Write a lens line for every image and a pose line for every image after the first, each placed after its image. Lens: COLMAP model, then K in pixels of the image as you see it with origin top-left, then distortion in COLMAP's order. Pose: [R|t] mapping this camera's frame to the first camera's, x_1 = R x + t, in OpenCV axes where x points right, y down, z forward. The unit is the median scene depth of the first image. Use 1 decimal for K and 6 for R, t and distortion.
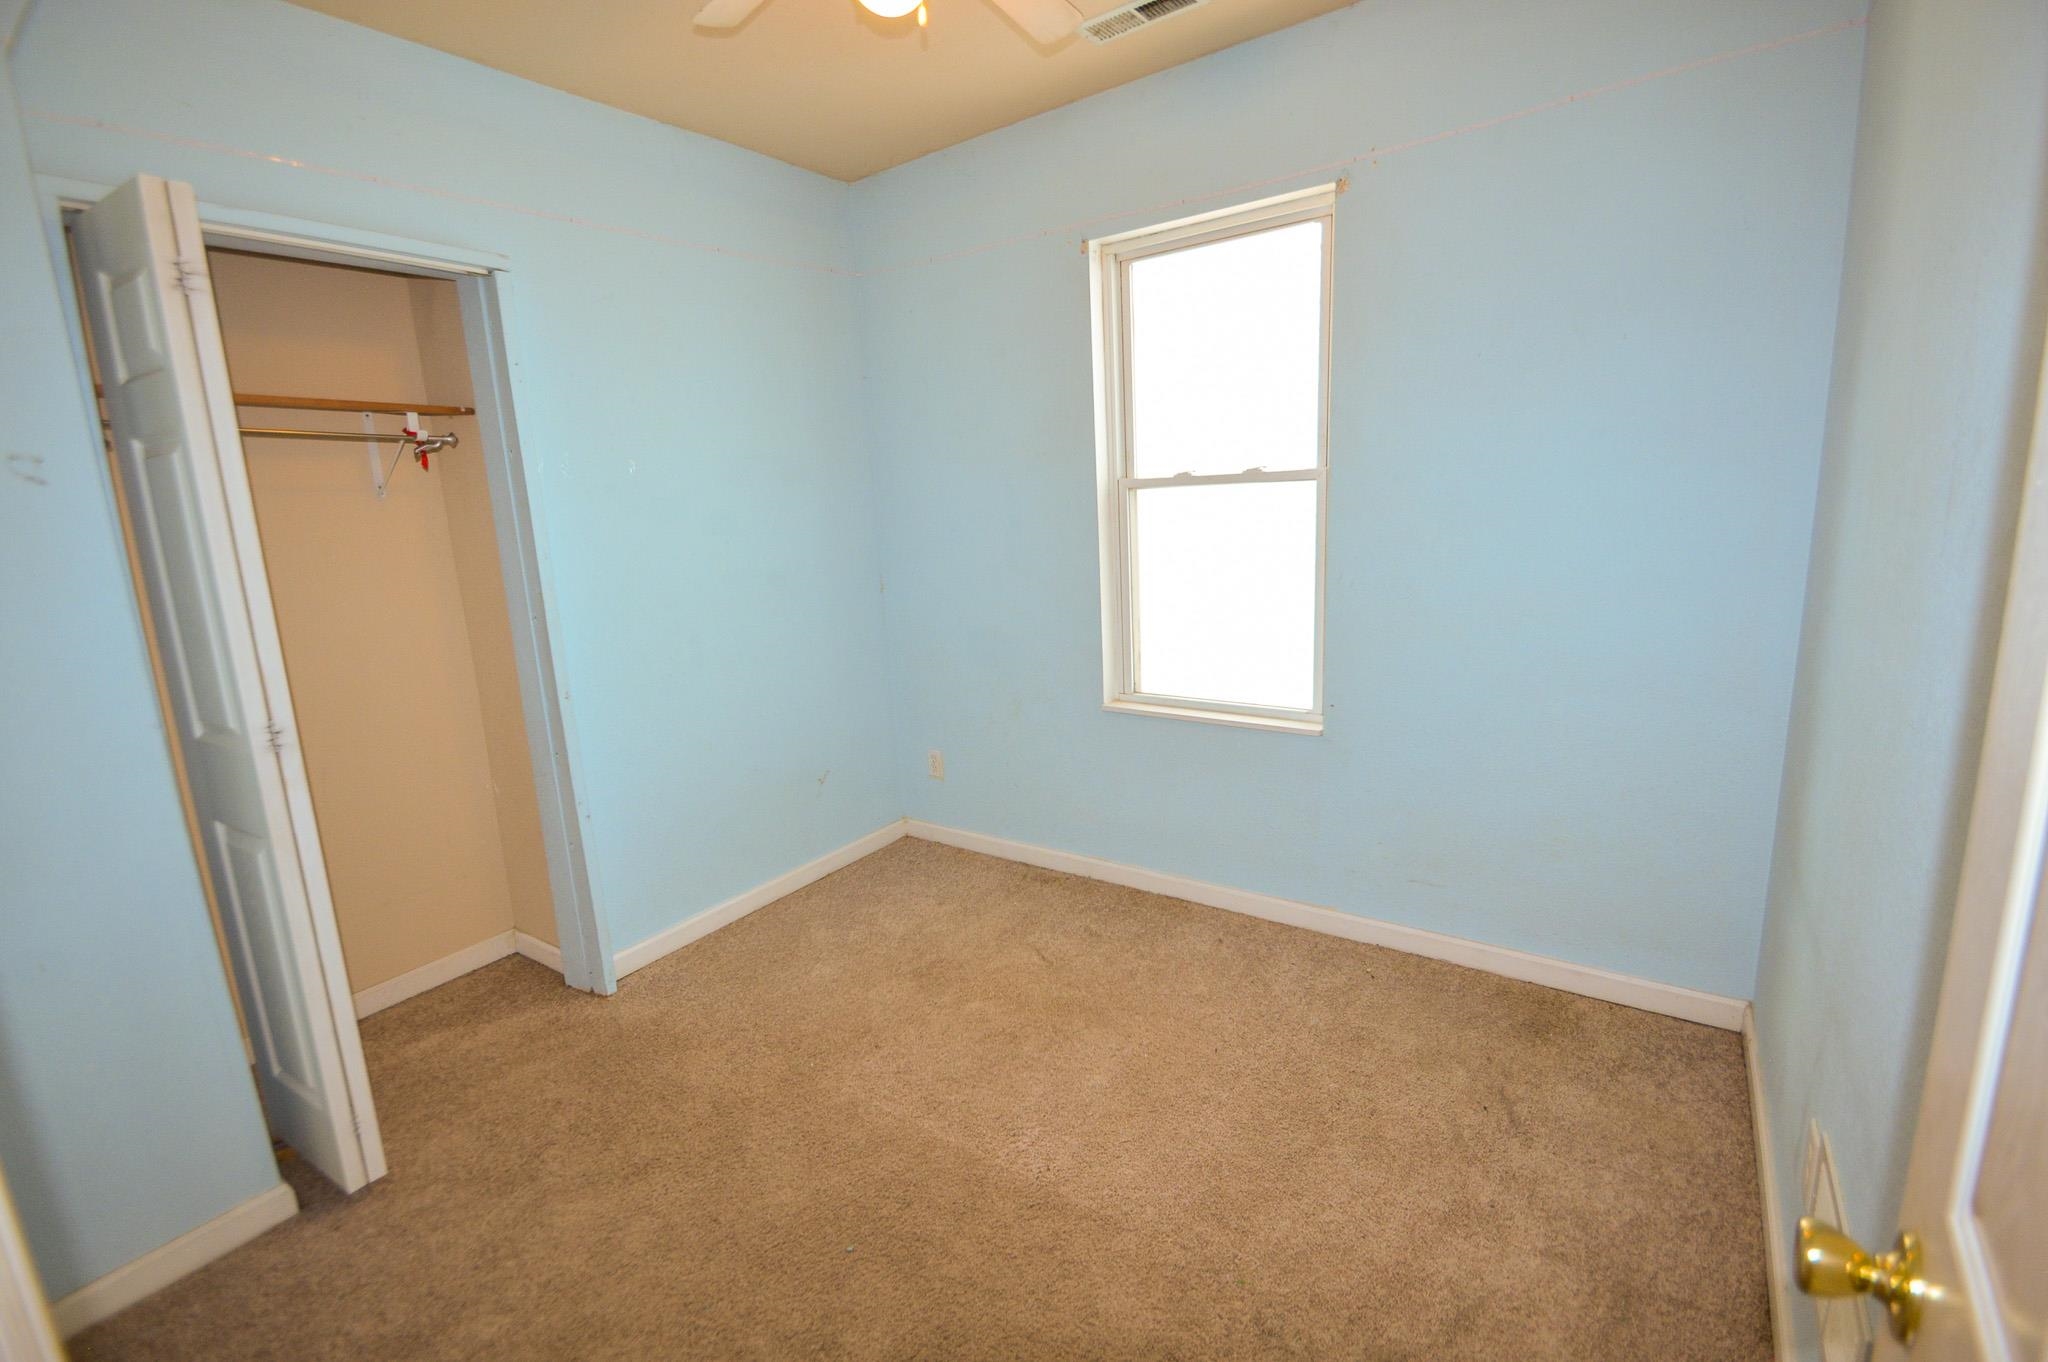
lens RADIAL K [[907.7, 0, 1037.9], [0, 907.7, 689.3], [0, 0, 1]] dist [0.003309, -0.008179]
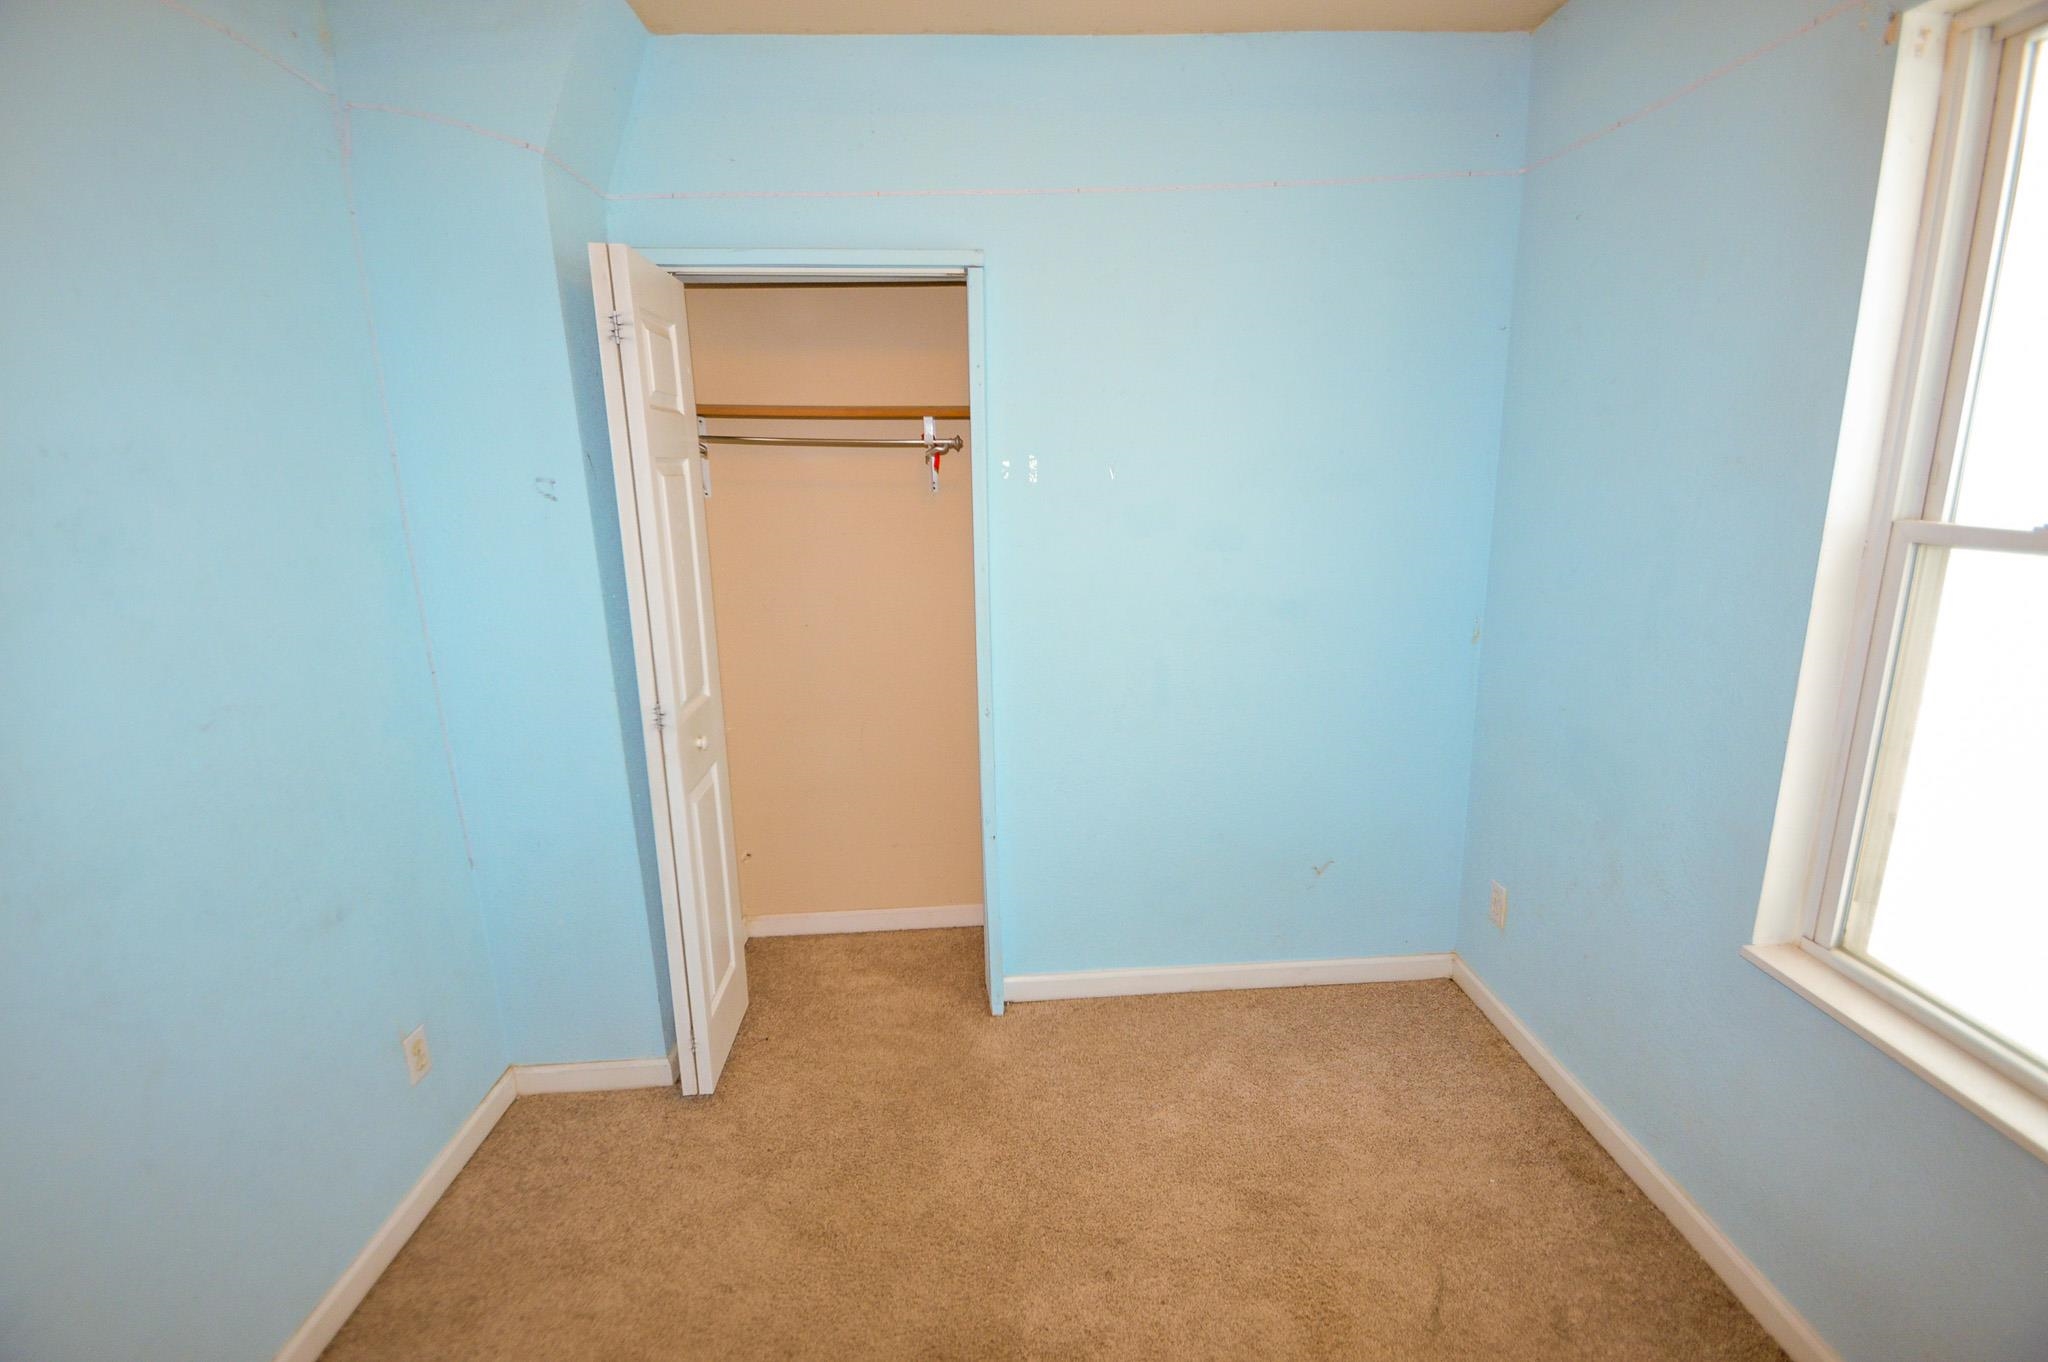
lens RADIAL K [[907.7, 0, 1018.8], [0, 907.7, 689.3], [0, 0, 1]] dist [0.003309, -0.008179]
pose [[0.604137, 0.221380, -0.765513, 0.225195], [-0.175695, 0.974001, 0.143016, -0.156504], [0.777271, 0.048096, 0.627325, 0.412846]]
